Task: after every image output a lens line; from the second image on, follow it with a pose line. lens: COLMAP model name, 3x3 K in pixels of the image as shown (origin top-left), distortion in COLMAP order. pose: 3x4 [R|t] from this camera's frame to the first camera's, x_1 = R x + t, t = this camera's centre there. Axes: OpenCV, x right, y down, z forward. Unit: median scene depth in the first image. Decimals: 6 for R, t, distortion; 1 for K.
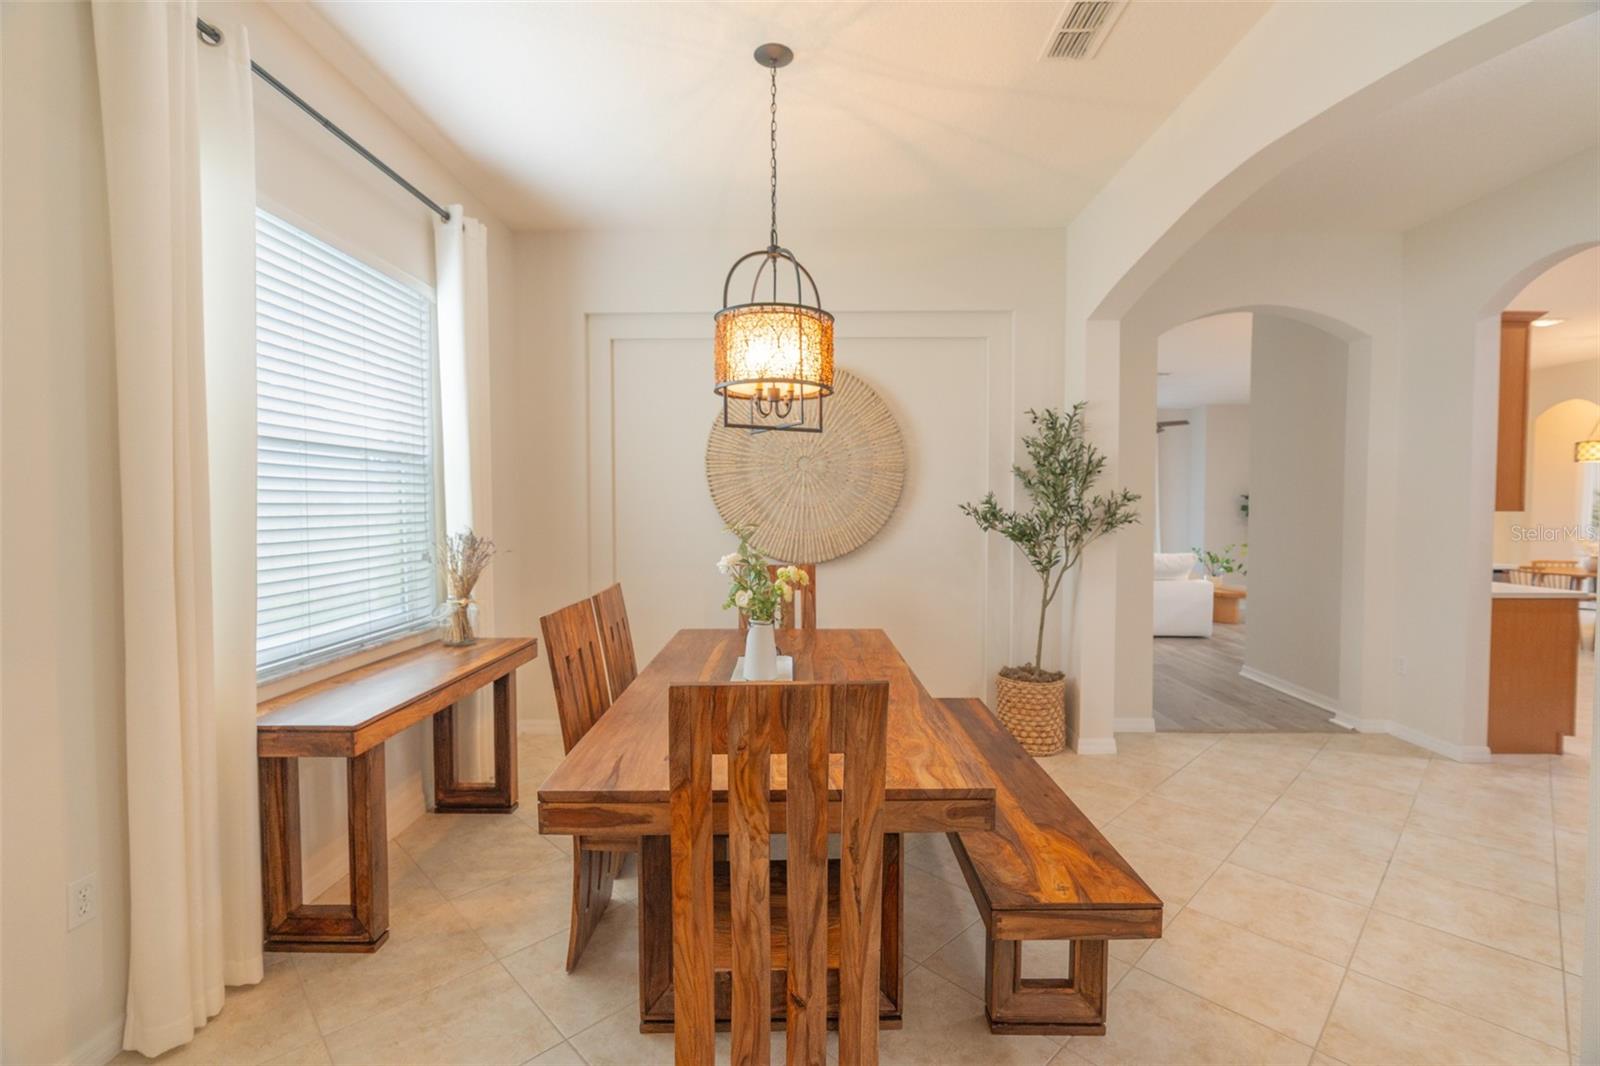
lens RADIAL K [[731.1, 0, 806.8], [0, 731.1, 530.3], [0, 0, 1]] dist [-0.010201, 0.003843]
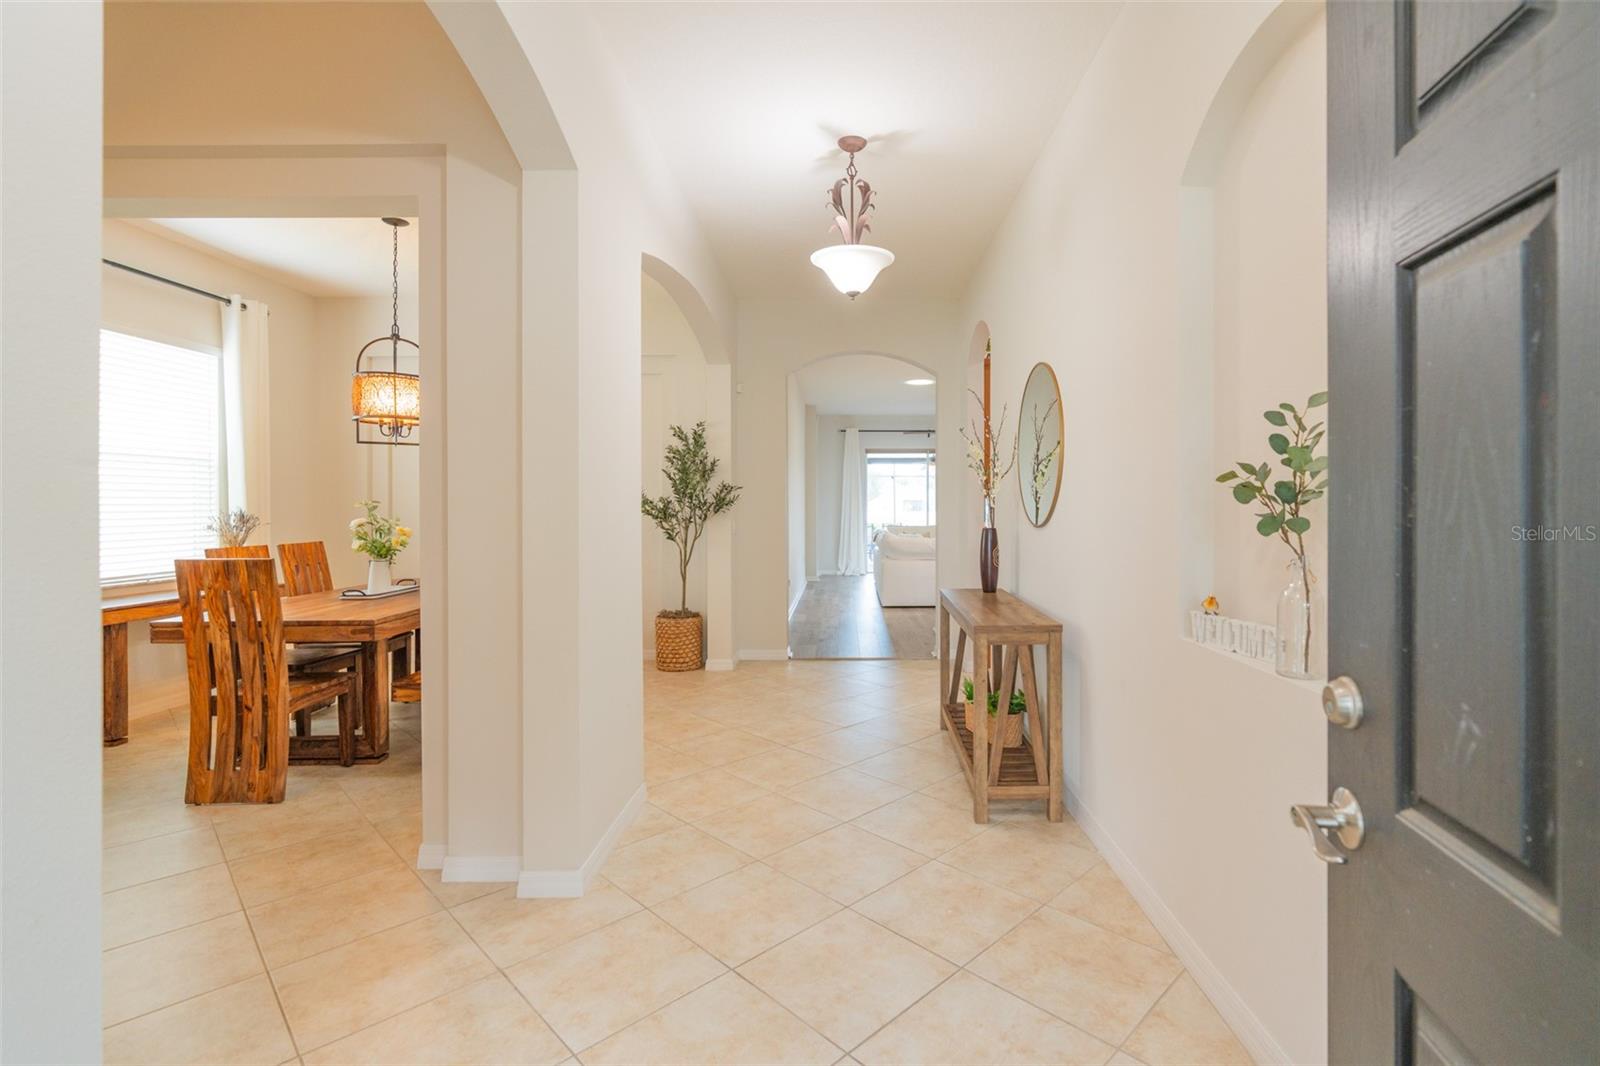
lens RADIAL K [[731.1, 0, 820.2], [0, 731.1, 504.3], [0, 0, 1]] dist [-0.010201, 0.003843]
pose [[0.999557, -0.001966, 0.029698, 0.874171], [0.003027, 0.999357, -0.035728, 0.059431], [-0.029609, 0.035803, 0.998920, -0.673666]]
